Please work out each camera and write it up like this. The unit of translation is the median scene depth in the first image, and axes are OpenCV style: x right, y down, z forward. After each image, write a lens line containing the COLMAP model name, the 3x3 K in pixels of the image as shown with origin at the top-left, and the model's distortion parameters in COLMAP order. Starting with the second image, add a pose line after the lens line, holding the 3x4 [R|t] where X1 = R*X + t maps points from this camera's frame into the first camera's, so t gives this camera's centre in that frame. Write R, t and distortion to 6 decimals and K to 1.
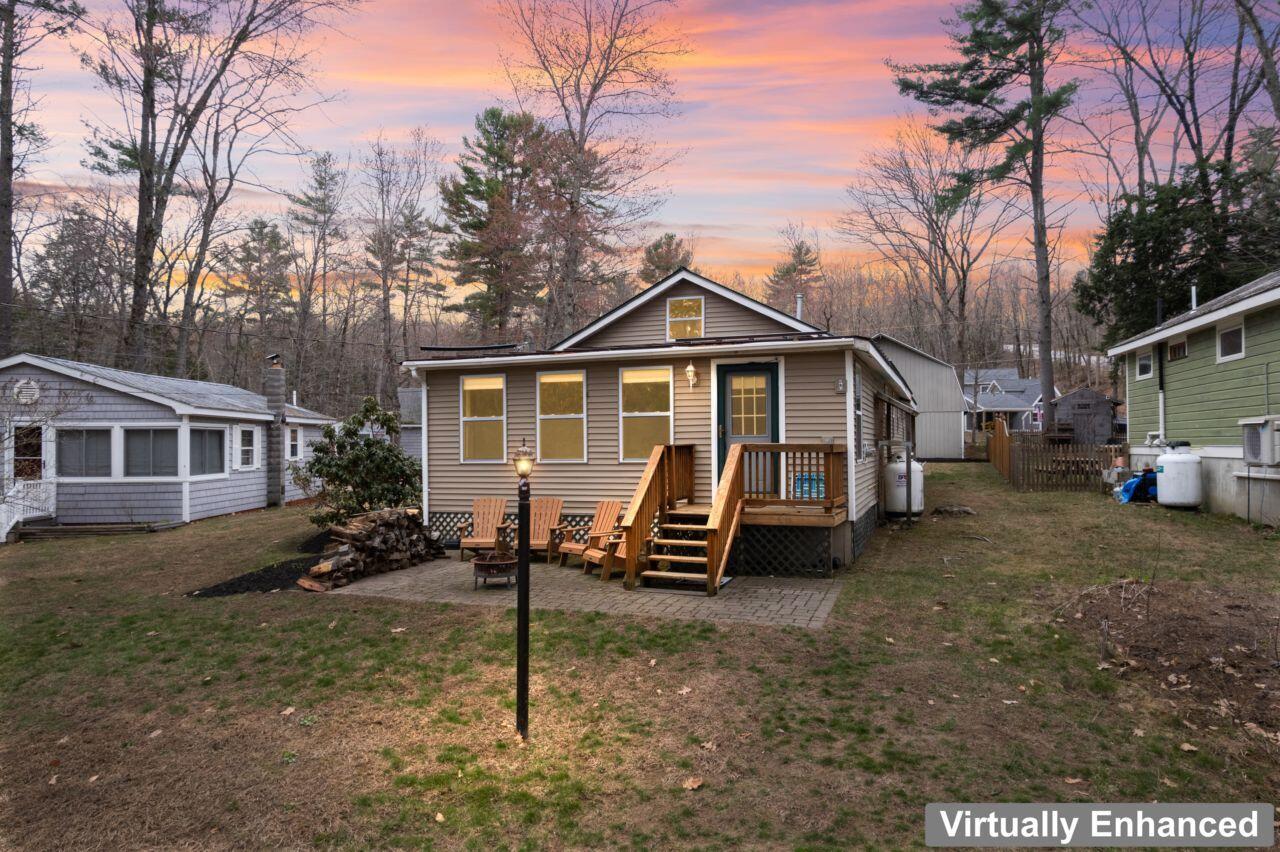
lens RADIAL K [[811.5, 0, 640.0], [0, 811.5, 426.0], [0, 0, 1]] dist [-0.041135, 0.001352]
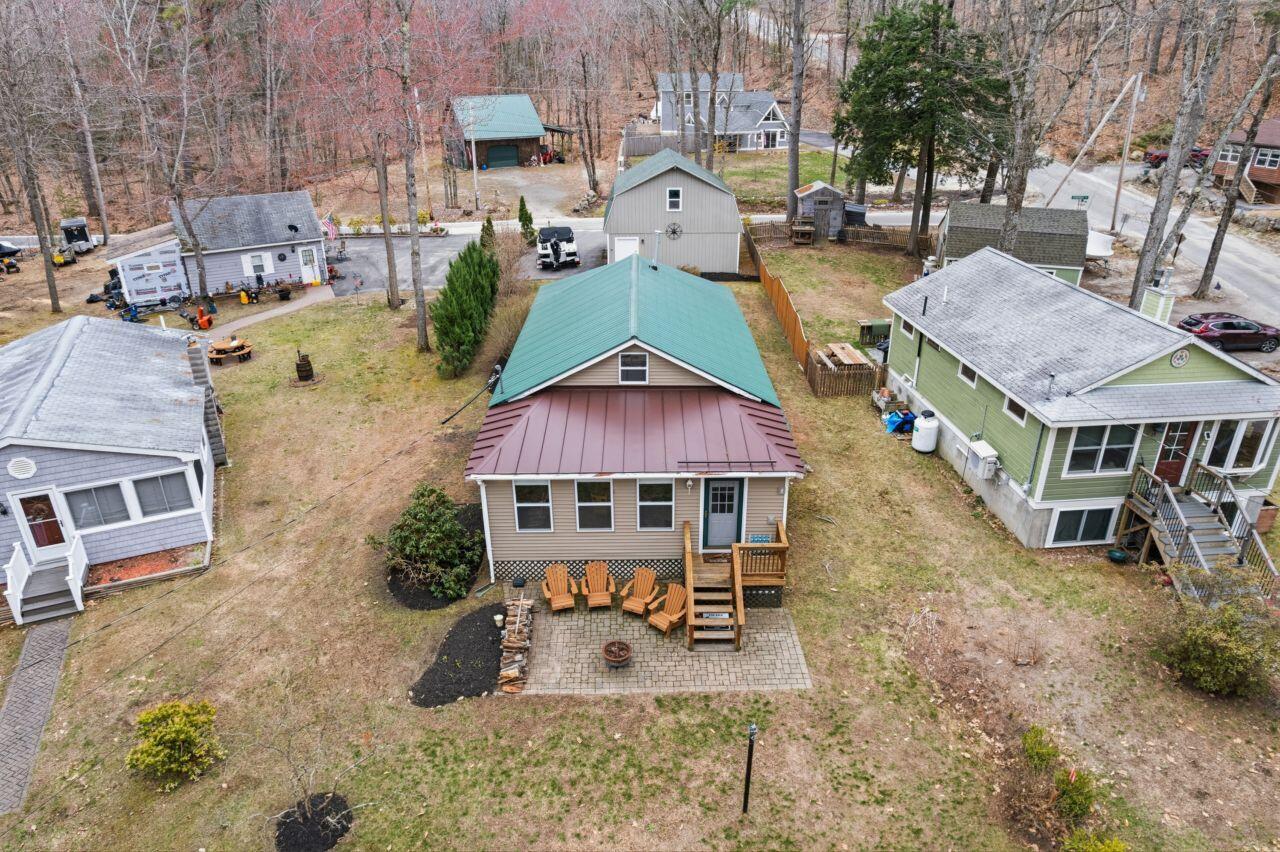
lens RADIAL K [[811.5, 0, 640.0], [0, 811.5, 426.0], [0, 0, 1]] dist [-0.041135, 0.001352]
pose [[0.936104, -0.141559, 0.321979, -0.818048], [-0.007170, 0.907561, 0.419858, -1.311992], [-0.351651, -0.395339, 0.848557, -0.381674]]
